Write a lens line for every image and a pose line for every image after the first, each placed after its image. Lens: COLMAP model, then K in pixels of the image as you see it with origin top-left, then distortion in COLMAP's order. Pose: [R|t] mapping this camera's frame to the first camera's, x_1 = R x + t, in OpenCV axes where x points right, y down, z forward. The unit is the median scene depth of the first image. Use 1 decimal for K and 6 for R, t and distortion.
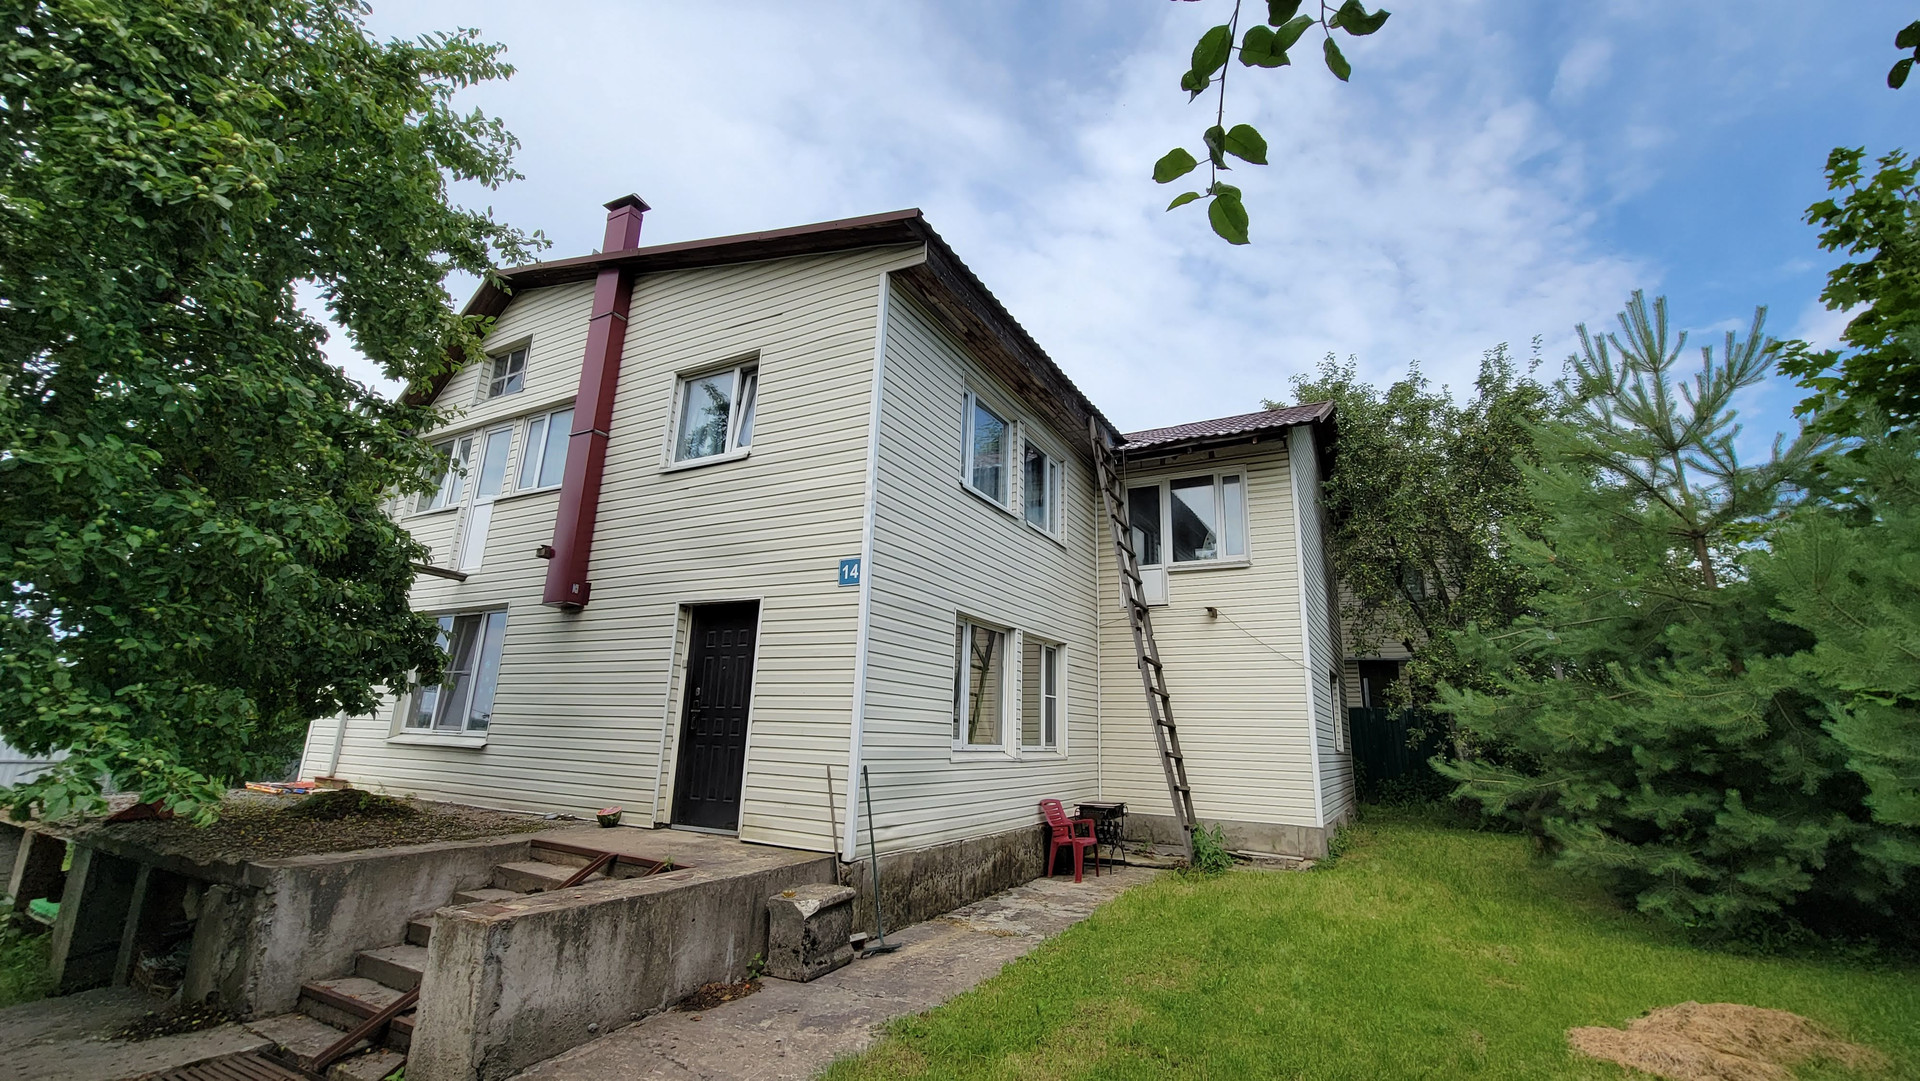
lens RADIAL K [[780.7, 0, 966.9], [0, 780.7, 545.4], [0, 0, 1]] dist [-0.000533, -0.000551]
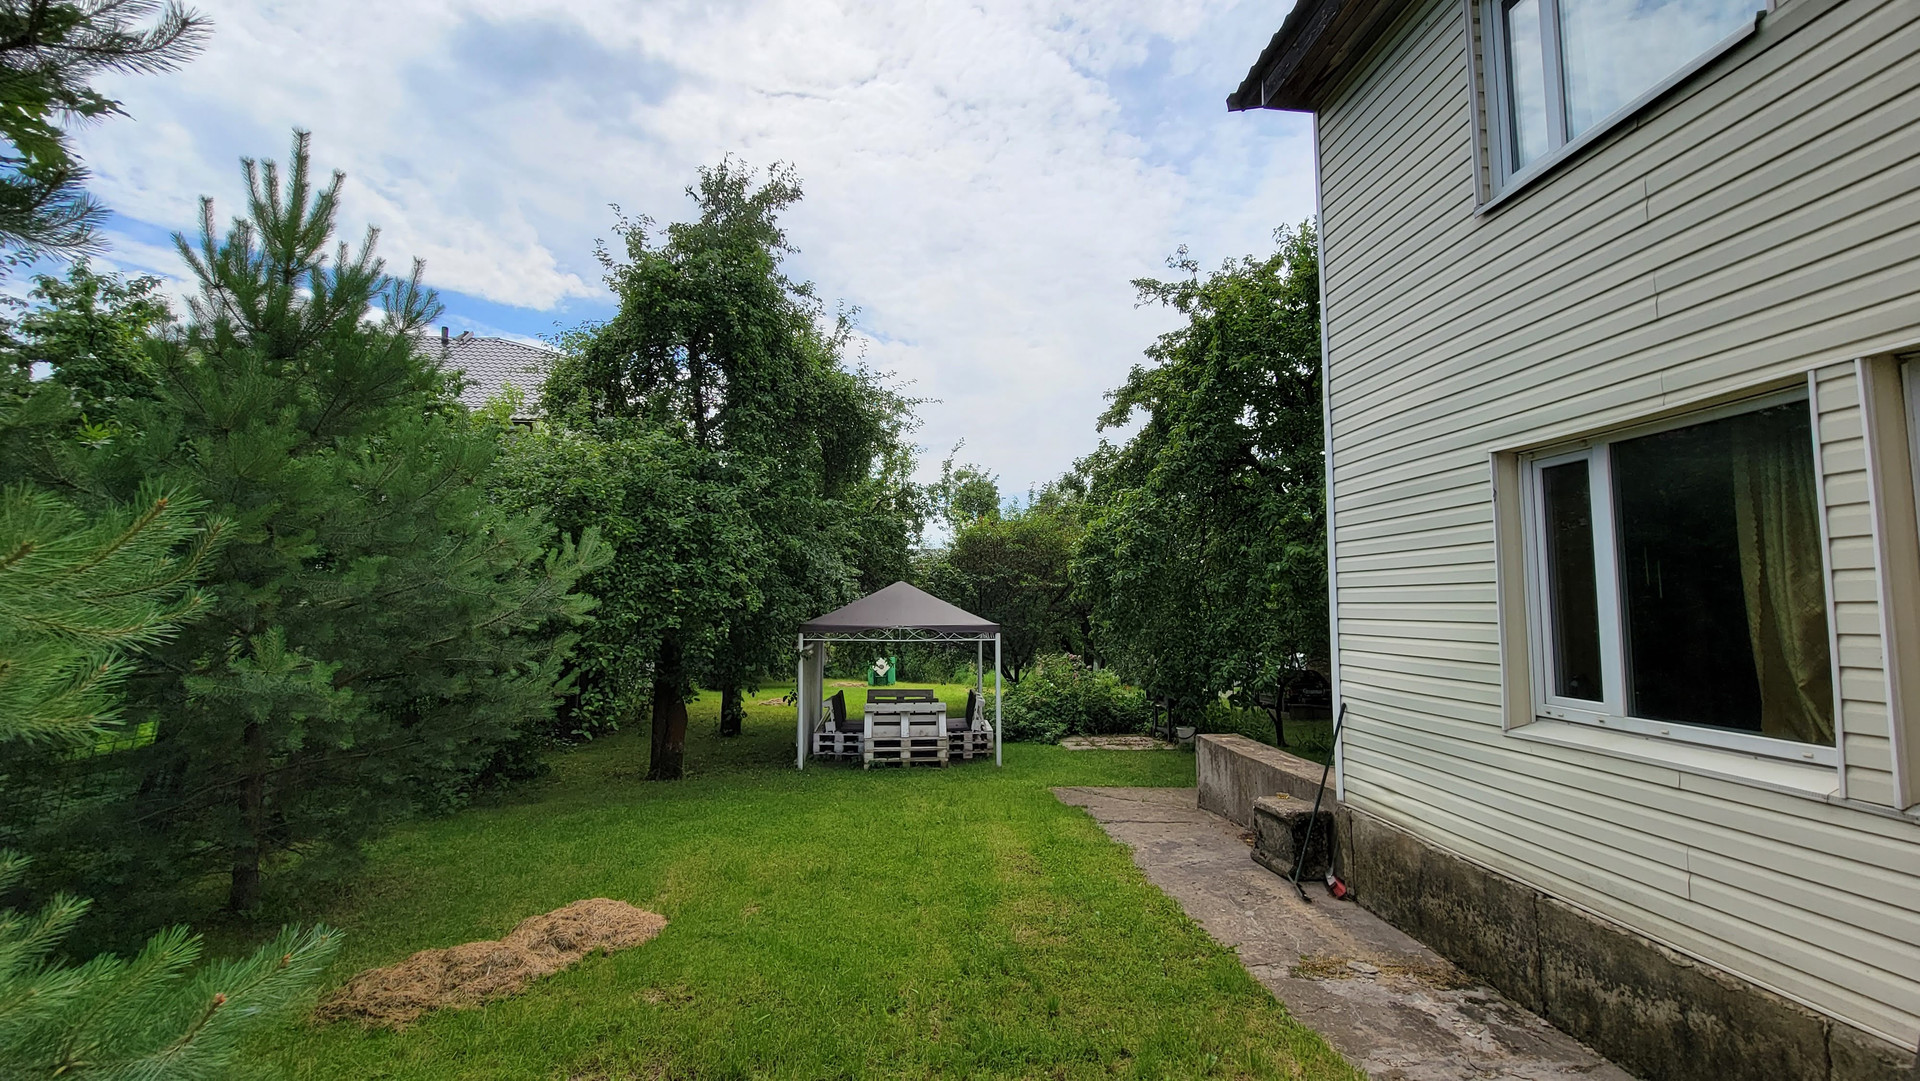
lens RADIAL K [[780.7, 0, 966.9], [0, 780.7, 545.4], [0, 0, 1]] dist [-0.000533, -0.000551]
pose [[-0.826434, -0.085320, -0.556531, 0.684973], [0.100425, 0.950264, -0.294811, 0.313353], [0.554004, -0.299532, -0.776763, 1.424965]]
